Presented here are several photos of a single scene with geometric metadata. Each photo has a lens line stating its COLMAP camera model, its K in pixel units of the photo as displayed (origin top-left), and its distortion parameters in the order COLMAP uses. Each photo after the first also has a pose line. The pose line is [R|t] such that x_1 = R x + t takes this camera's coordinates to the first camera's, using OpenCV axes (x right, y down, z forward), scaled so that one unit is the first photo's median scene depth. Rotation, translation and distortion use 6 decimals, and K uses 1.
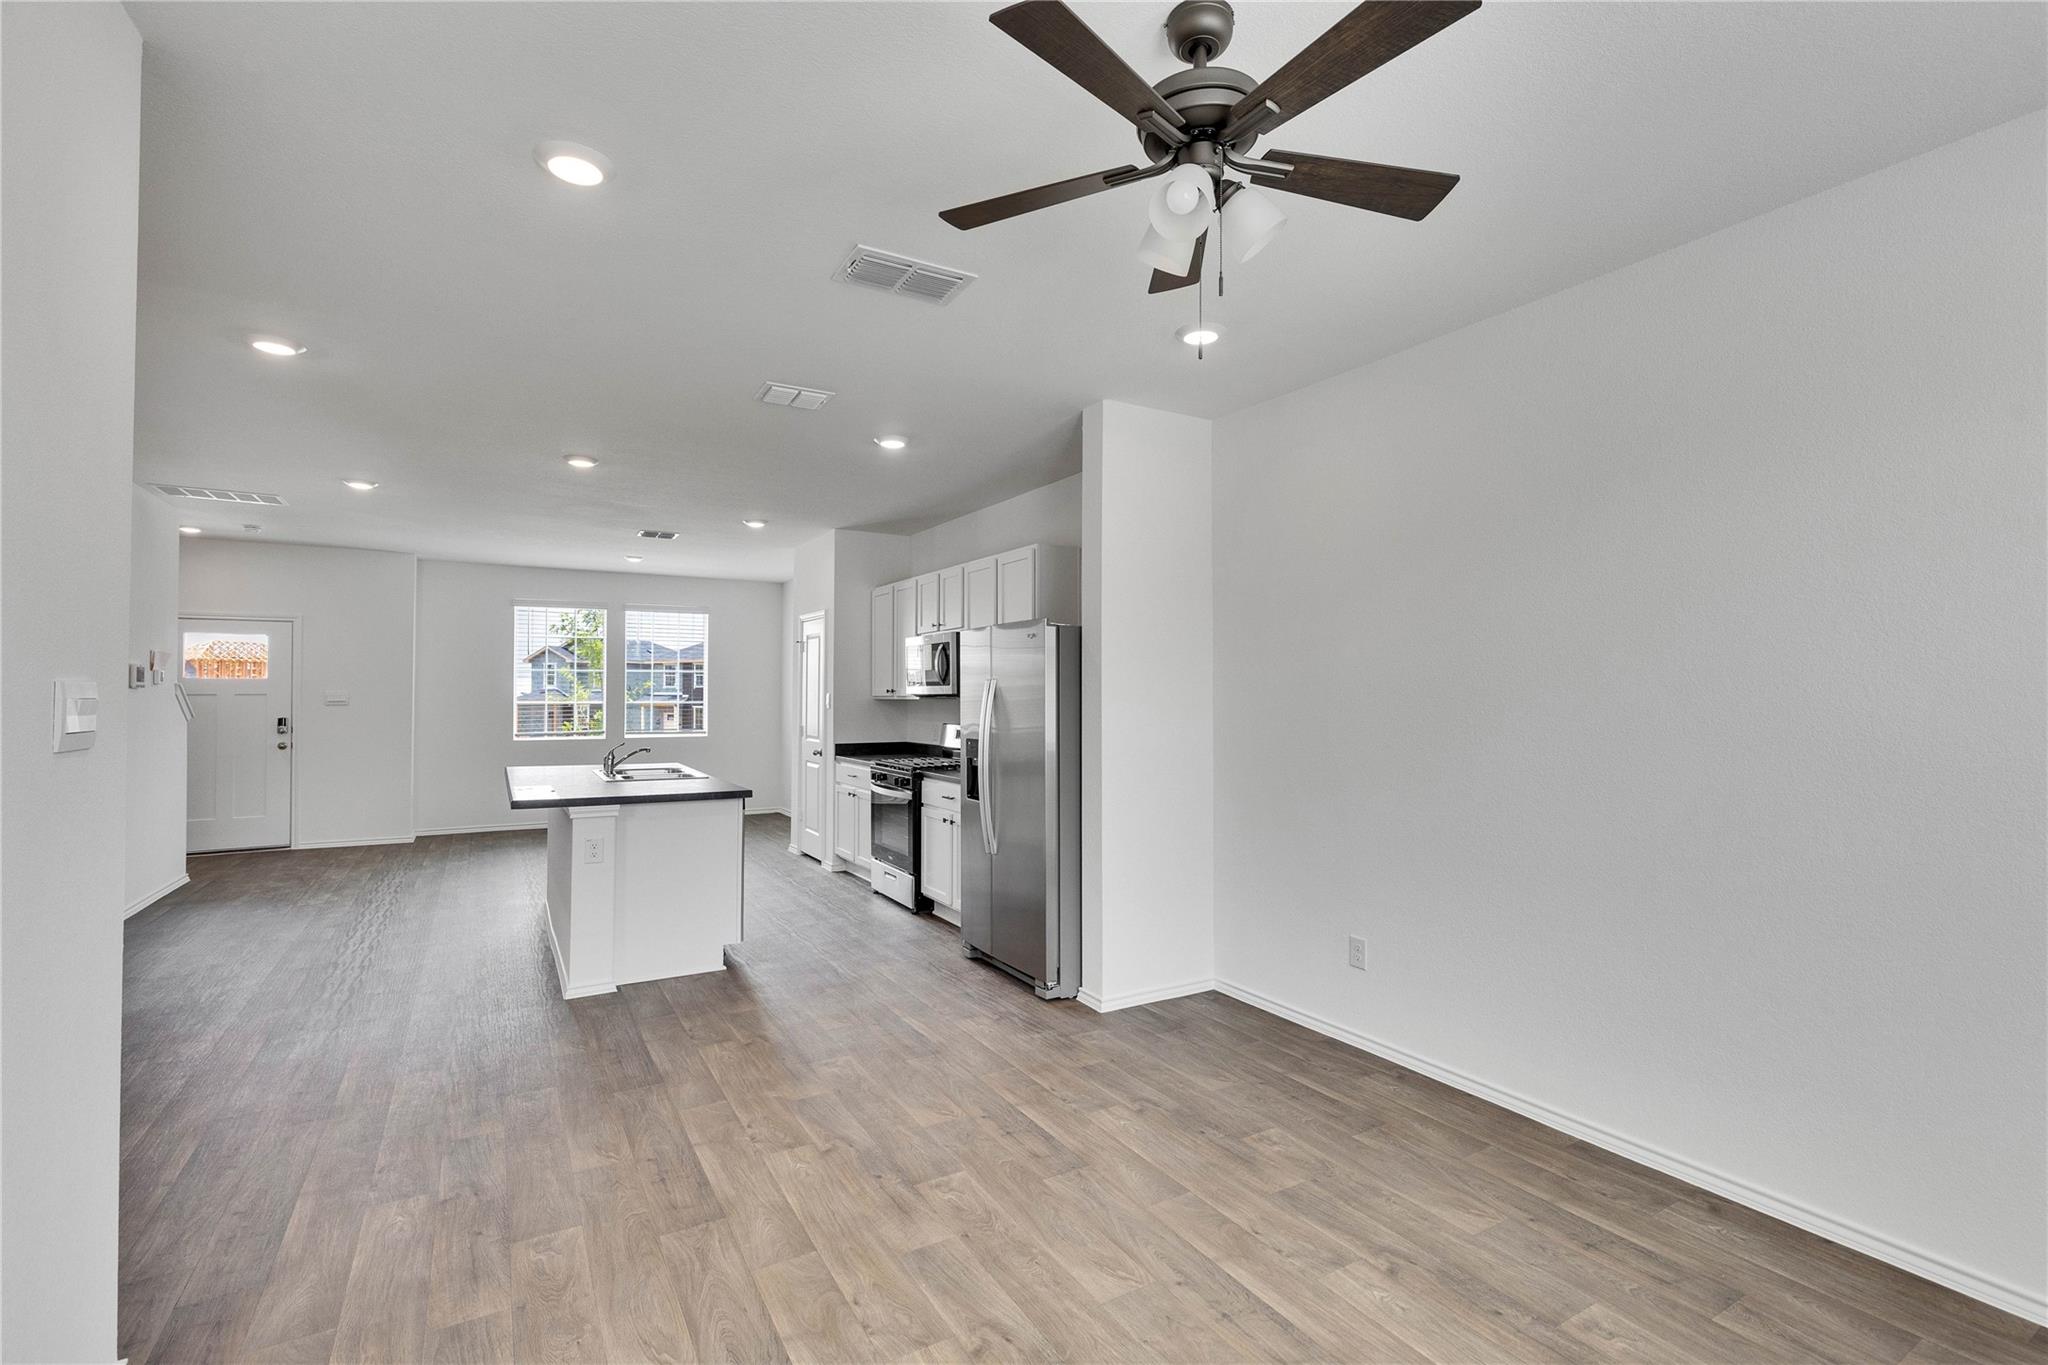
lens RADIAL K [[946.7, 0, 1031.7], [0, 946.7, 684.1], [0, 0, 1]] dist [0.003759, -0.000731]
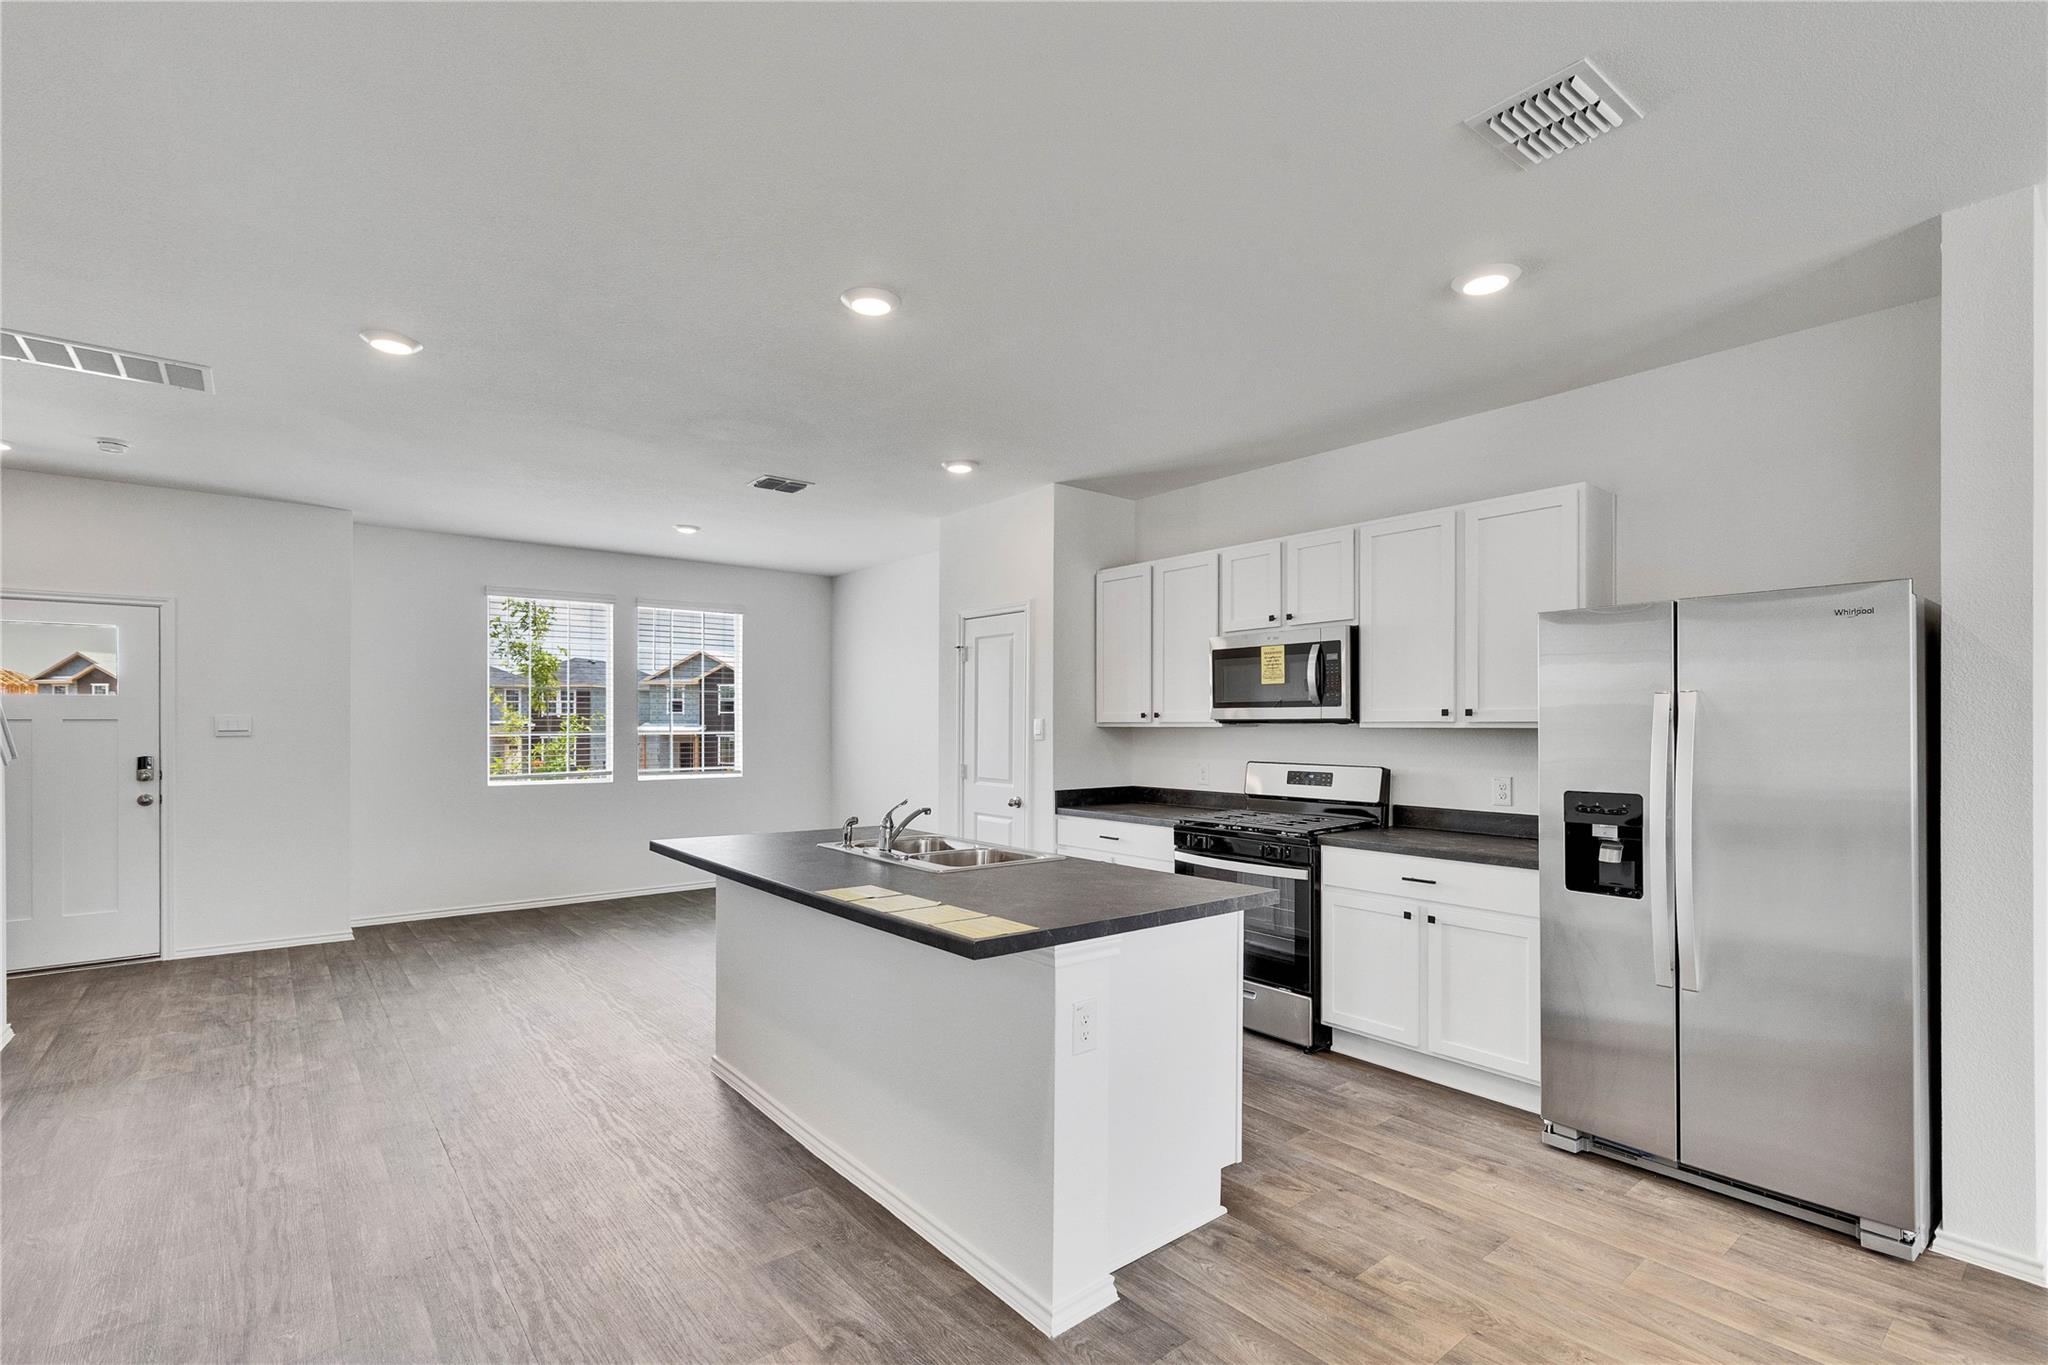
lens RADIAL K [[946.7, 0, 1007.5], [0, 946.7, 727.9], [0, 0, 1]] dist [0.003759, -0.000731]
pose [[0.988478, -0.000574, 0.151362, -0.342892], [-0.001571, 0.999900, 0.014056, 0.006933], [-0.151355, -0.014131, 0.988378, 0.306798]]
